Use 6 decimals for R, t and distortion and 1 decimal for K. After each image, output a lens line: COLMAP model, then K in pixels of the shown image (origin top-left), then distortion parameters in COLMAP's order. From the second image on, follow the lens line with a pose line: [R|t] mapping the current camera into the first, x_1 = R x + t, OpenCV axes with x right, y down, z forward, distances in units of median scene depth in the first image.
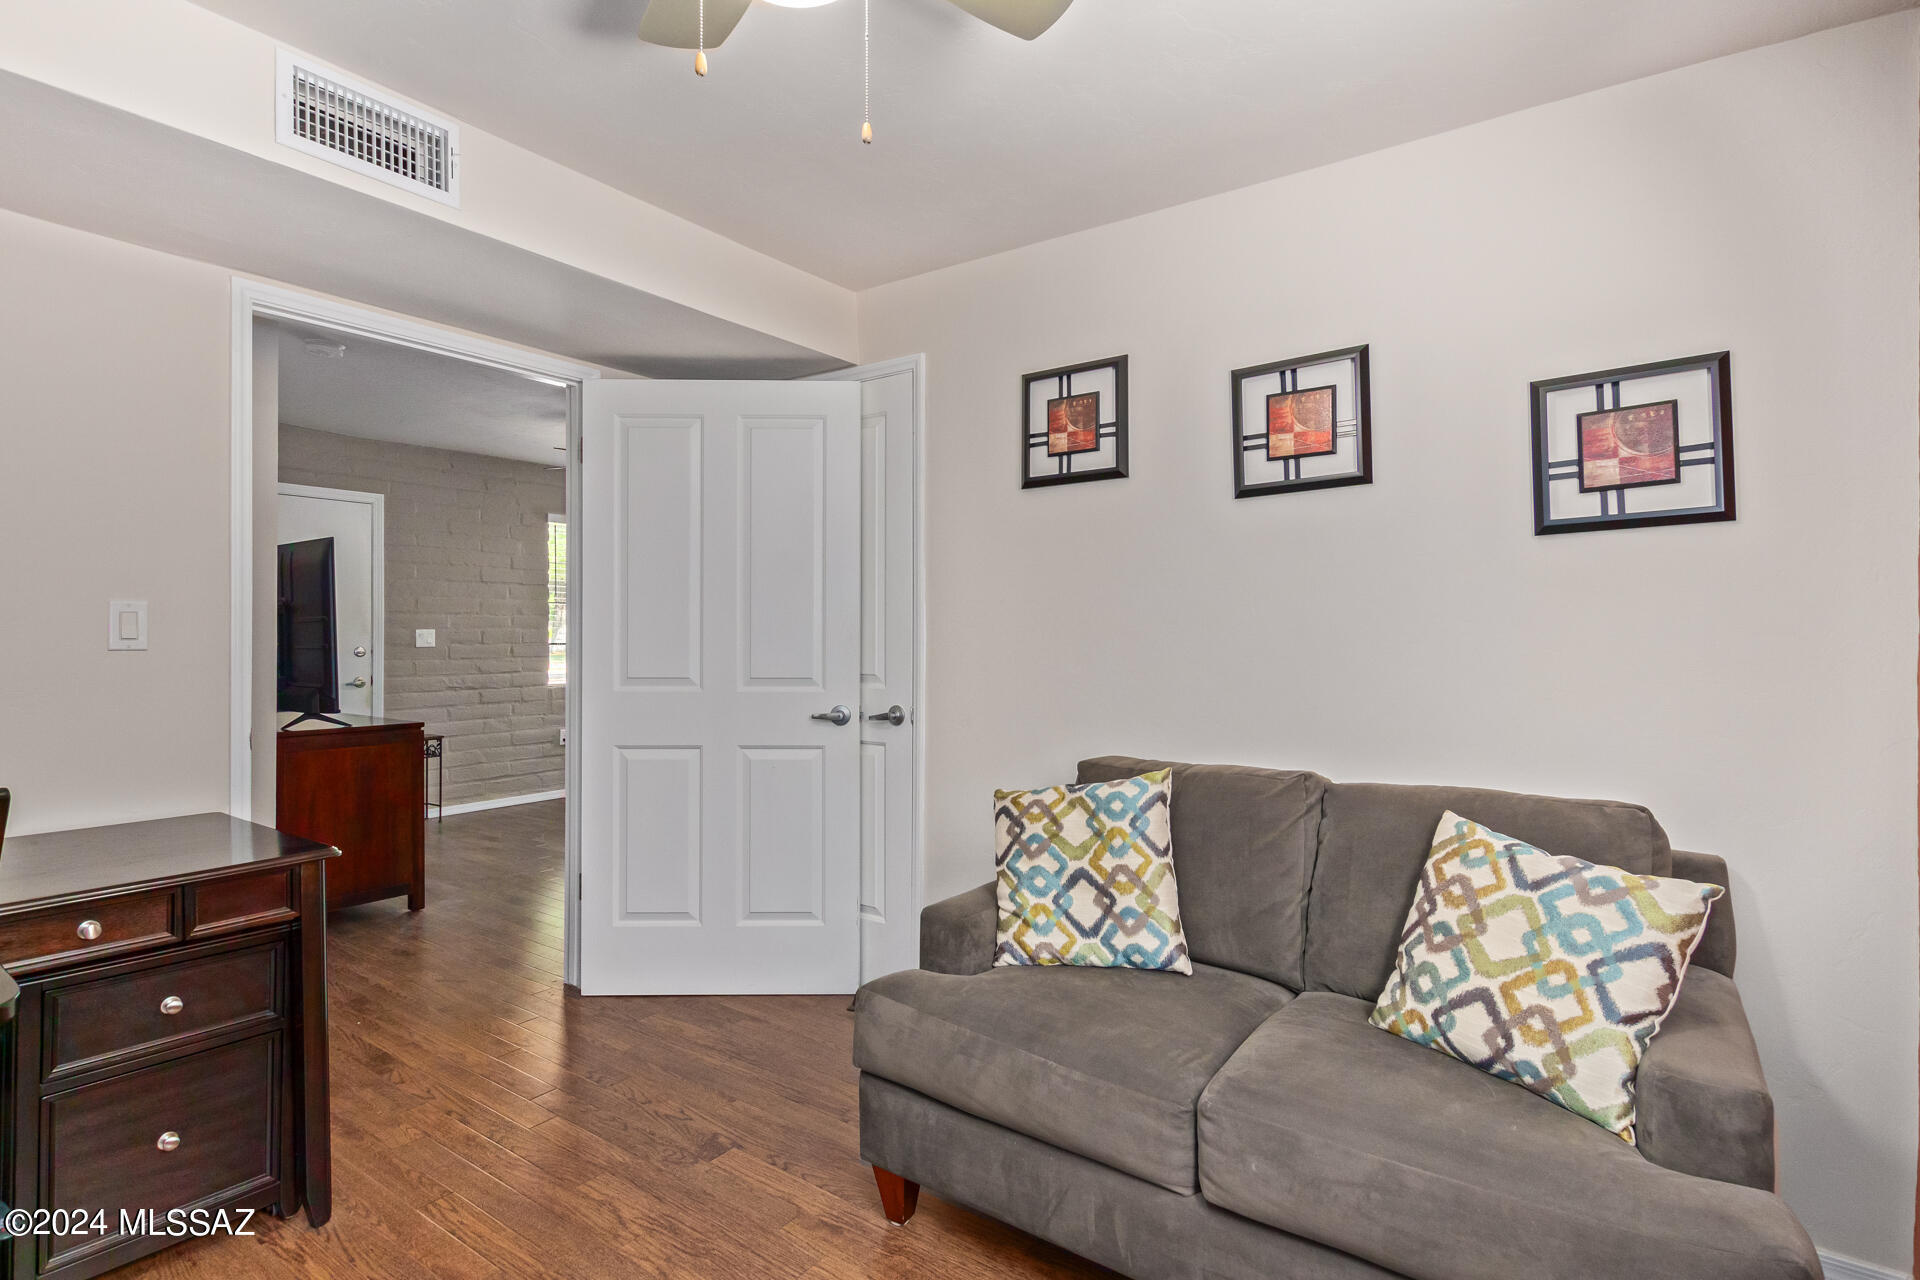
lens RADIAL K [[930.6, 0, 979.2], [0, 930.6, 632.6], [0, 0, 1]] dist [0.013960, -0.000374]
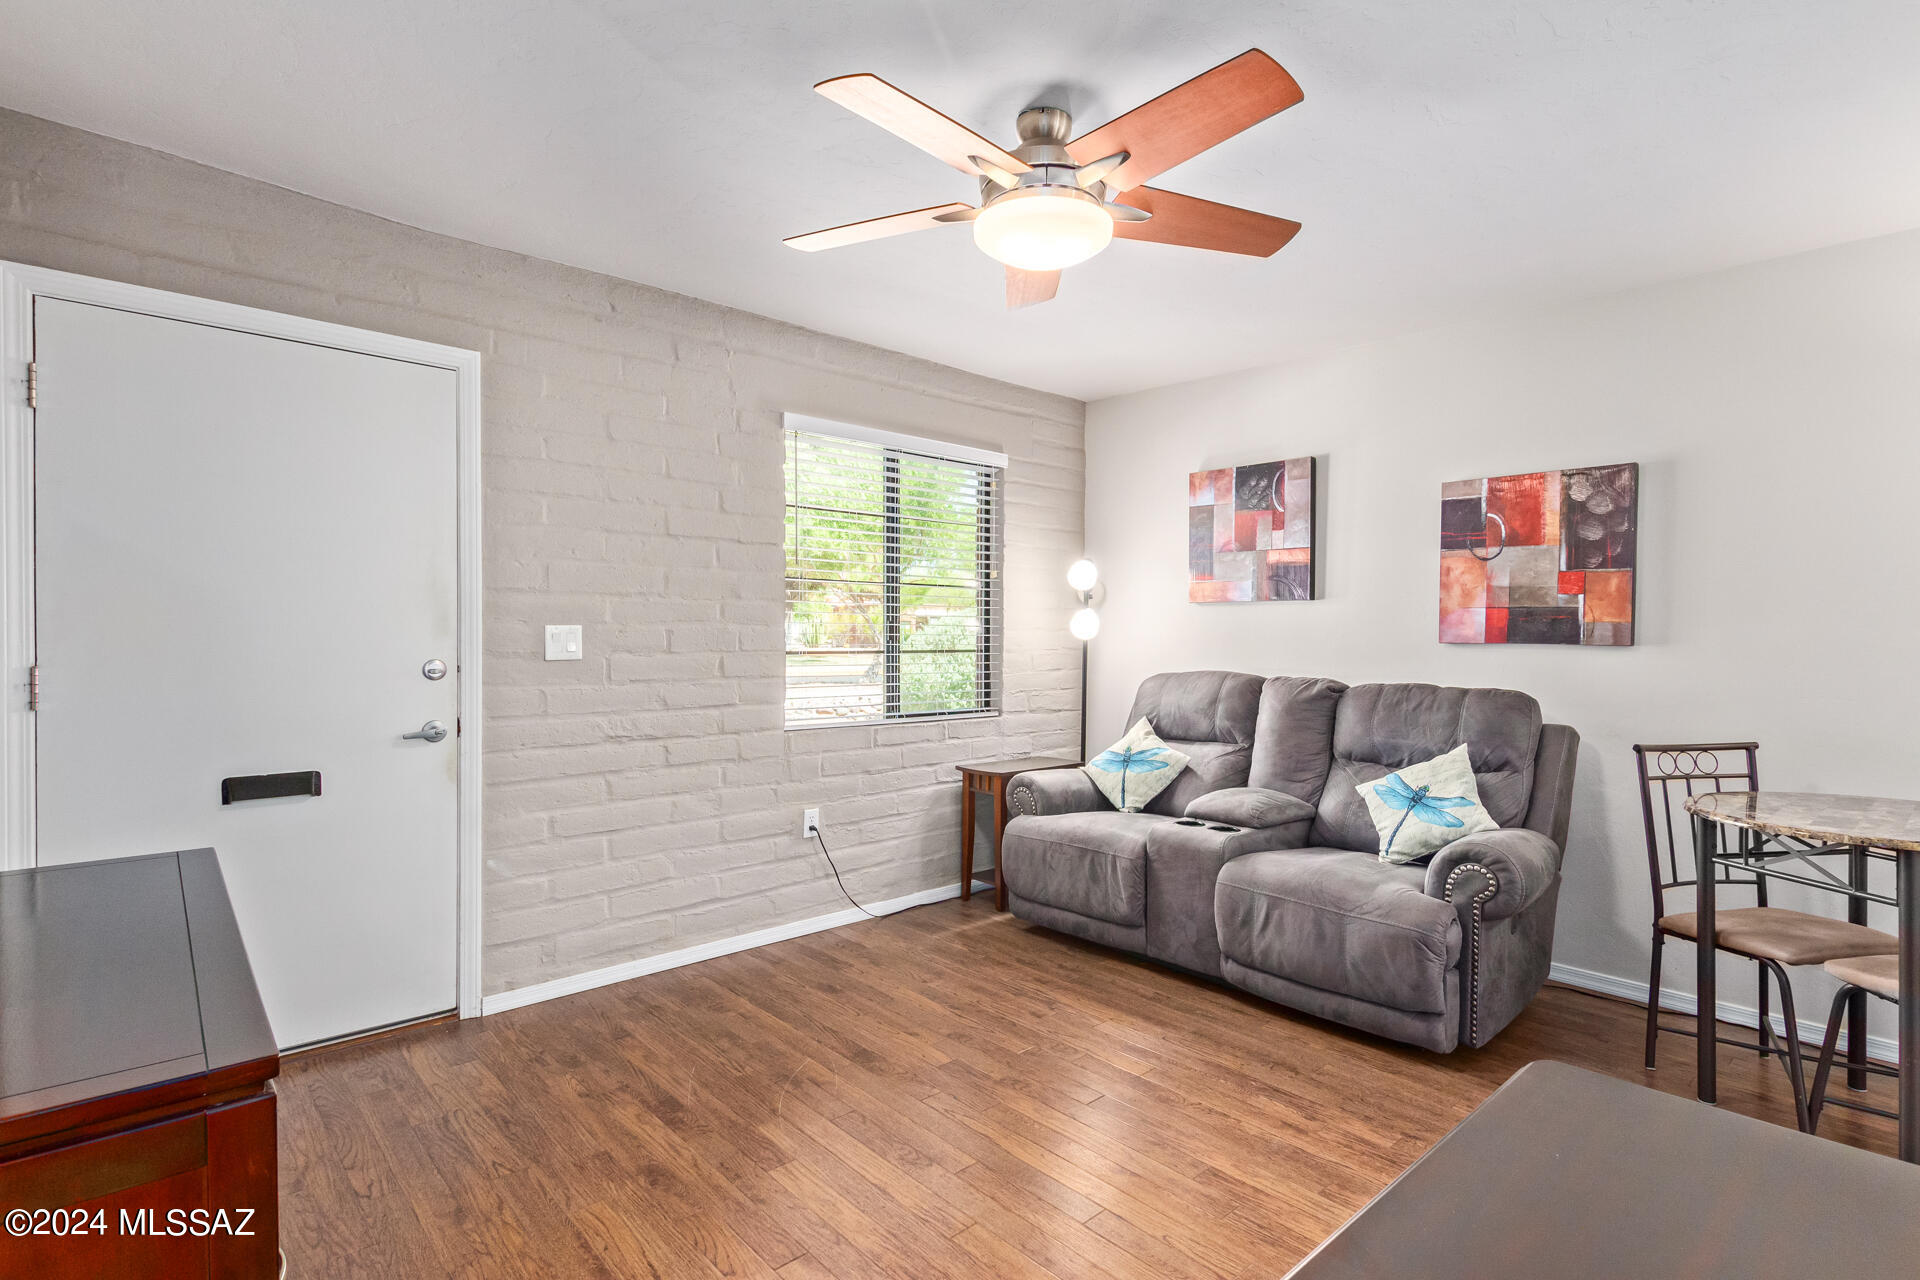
lens RADIAL K [[930.6, 0, 979.0], [0, 930.6, 656.4], [0, 0, 1]] dist [0.013960, -0.000374]
pose [[0.976716, 0.010926, -0.214259, -0.250146], [-0.005712, 0.999673, 0.024939, -0.000194], [0.214462, -0.023134, 0.976458, 0.527071]]
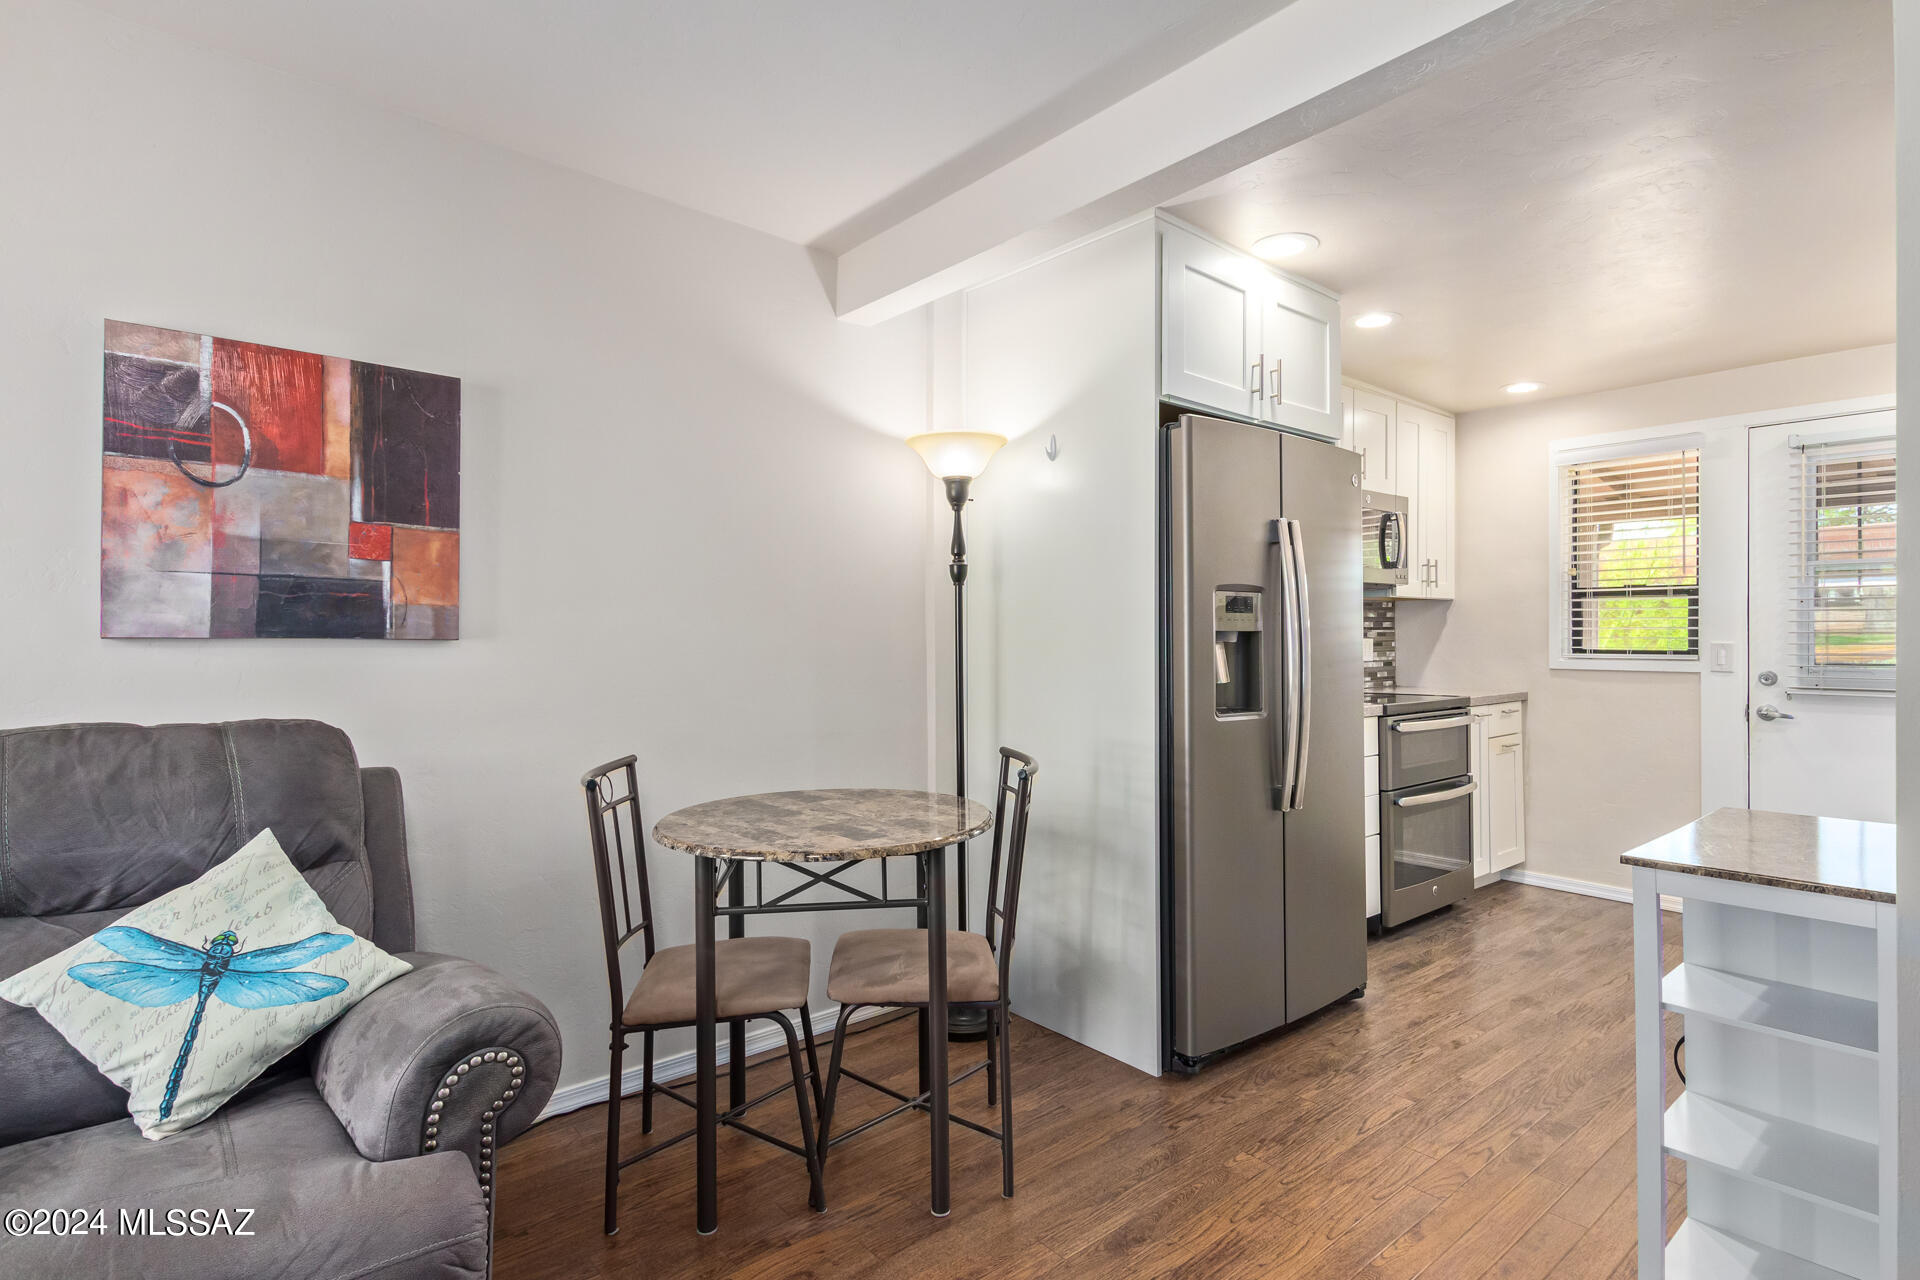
lens RADIAL K [[930.6, 0, 987.1], [0, 930.6, 642.1], [0, 0, 1]] dist [0.013960, -0.000374]
pose [[0.249404, -0.002393, 0.968396, -0.305786], [-0.002028, 0.999993, 0.002993, 0.003806], [-0.968397, -0.002710, 0.249398, 0.802414]]
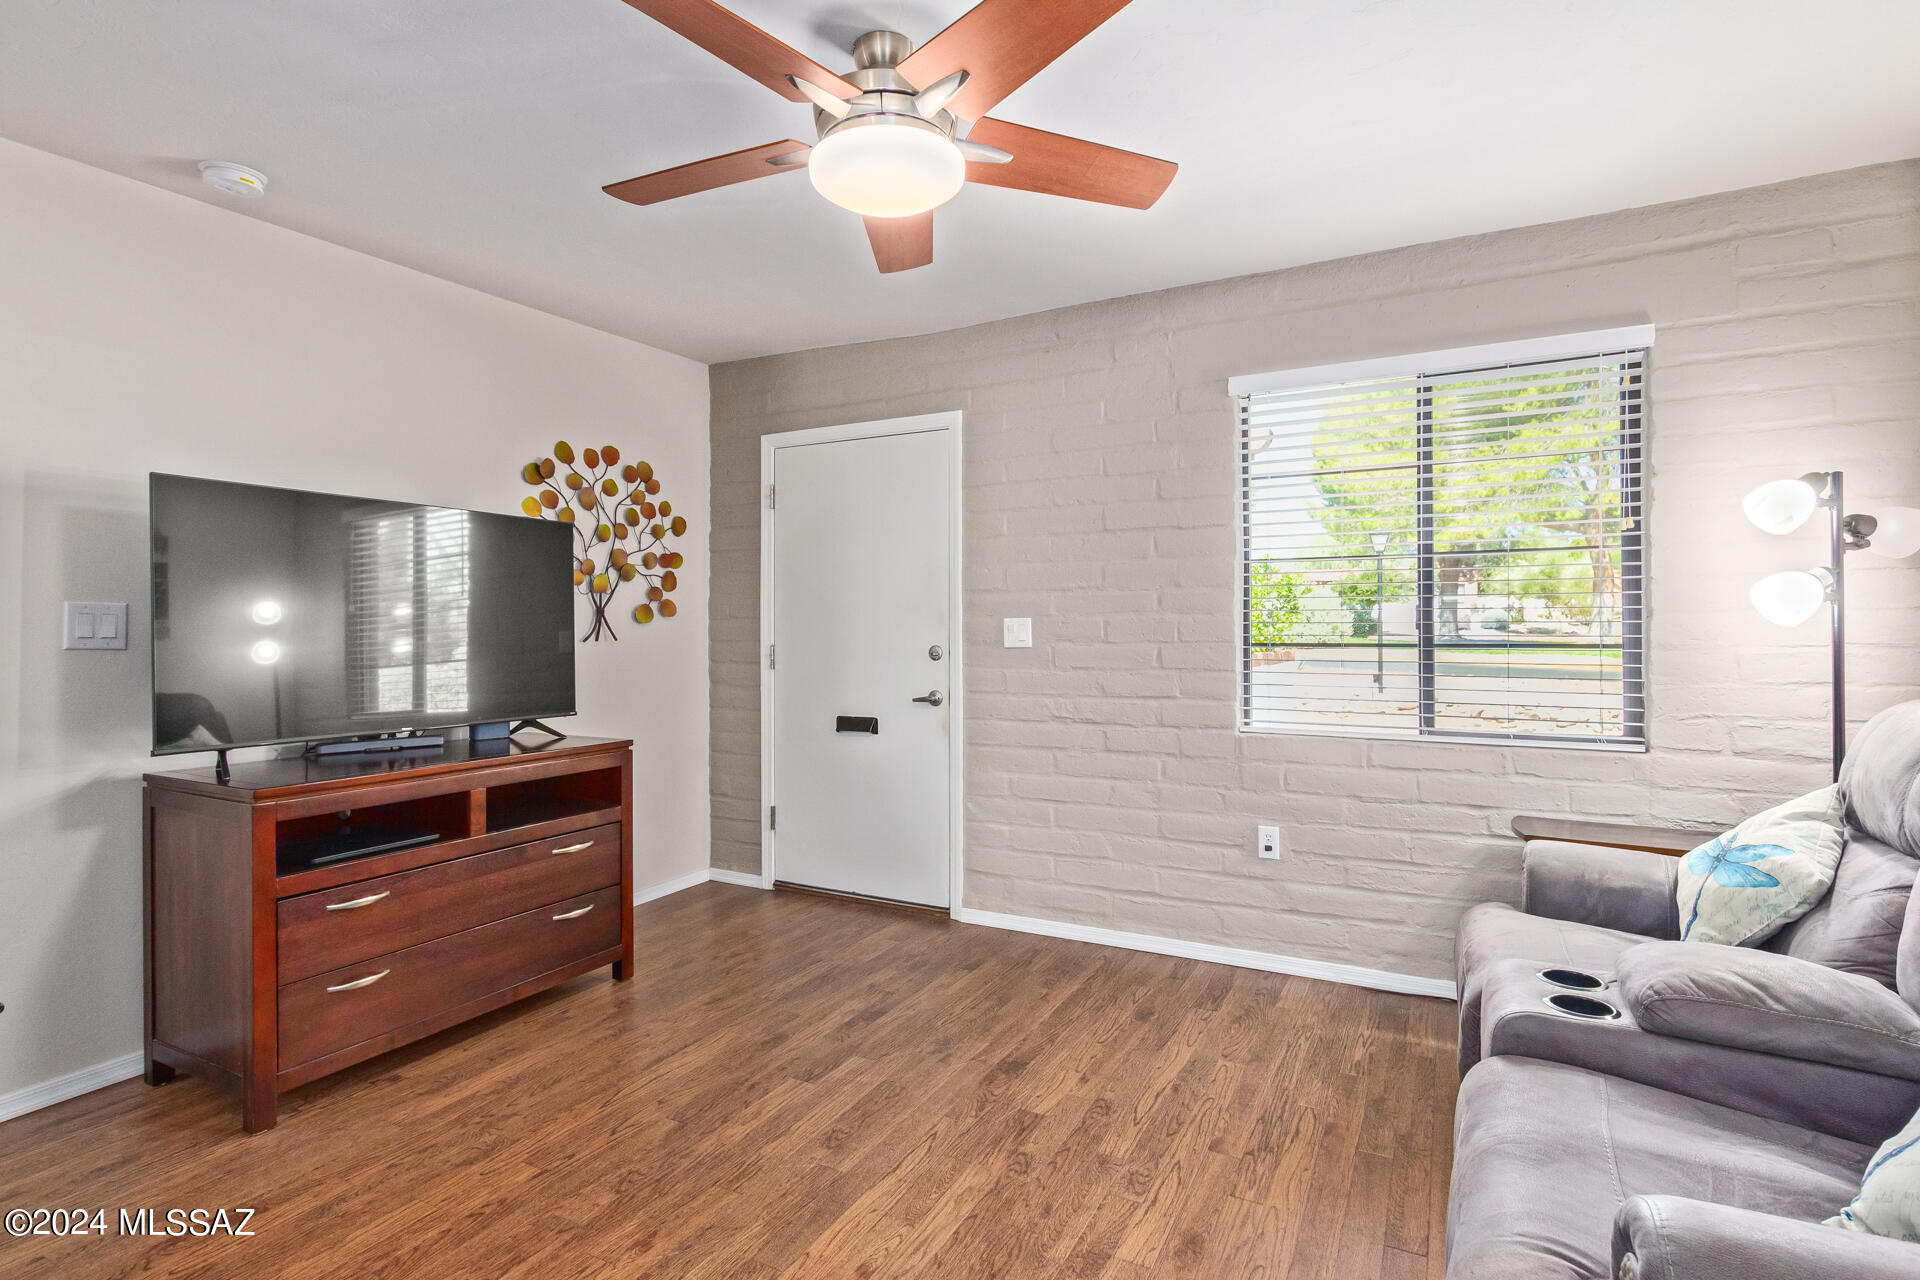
lens RADIAL K [[930.6, 0, 979.8], [0, 930.6, 636.6], [0, 0, 1]] dist [0.013960, -0.000374]
pose [[0.135838, 0.010097, -0.990680, 0.001142], [0.005103, 0.999928, 0.010891, 0.001980], [0.990718, -0.006535, 0.135777, 0.852631]]
